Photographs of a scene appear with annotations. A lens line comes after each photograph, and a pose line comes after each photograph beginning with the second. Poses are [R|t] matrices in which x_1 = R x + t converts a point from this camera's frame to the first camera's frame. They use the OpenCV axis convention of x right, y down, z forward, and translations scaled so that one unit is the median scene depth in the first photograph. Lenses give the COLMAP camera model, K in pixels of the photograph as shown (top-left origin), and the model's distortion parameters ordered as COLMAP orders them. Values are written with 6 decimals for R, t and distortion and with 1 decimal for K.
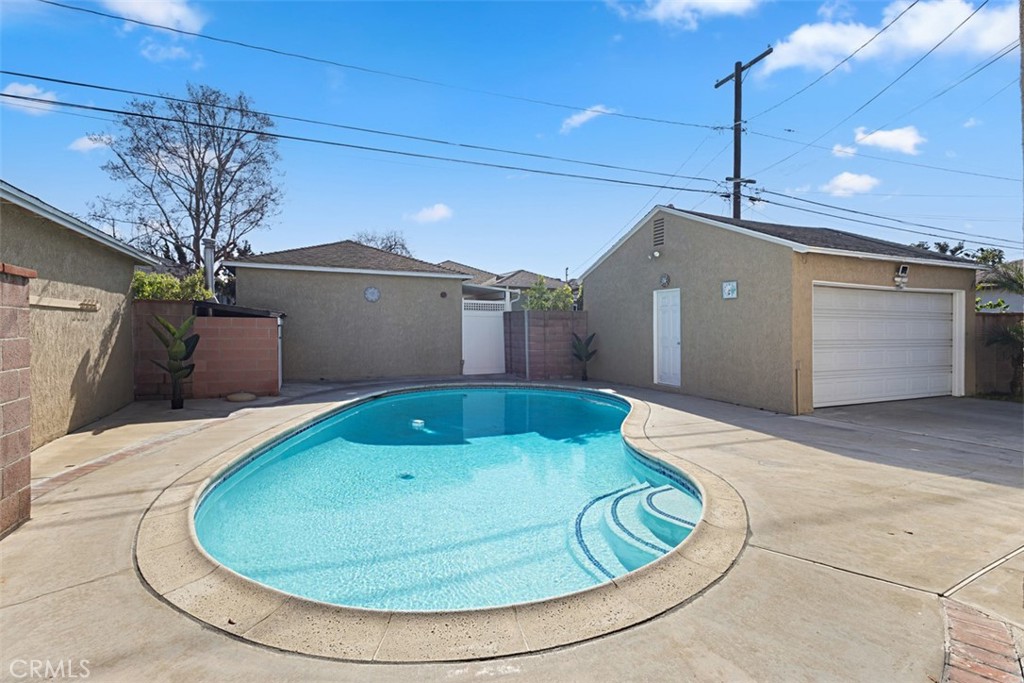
lens RADIAL K [[477.9, 0, 496.9], [0, 477.9, 335.8], [0, 0, 1]] dist [-0.001172, -0.000069]
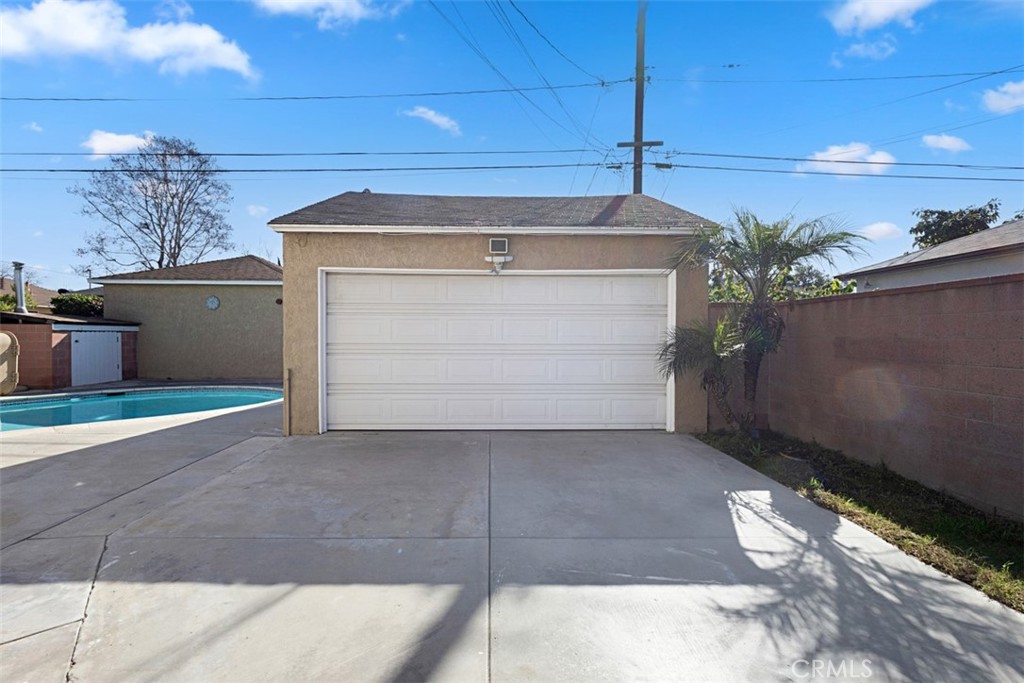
lens RADIAL K [[480.0, 0, 508.0], [0, 480.0, 345.9], [0, 0, 1]] dist [-0.000235, -0.000018]
pose [[0.923660, 0.004081, -0.383192, 0.789010], [-0.003789, 0.999992, 0.001515, 0.007649], [0.383195, 0.000053, 0.923668, 0.240990]]
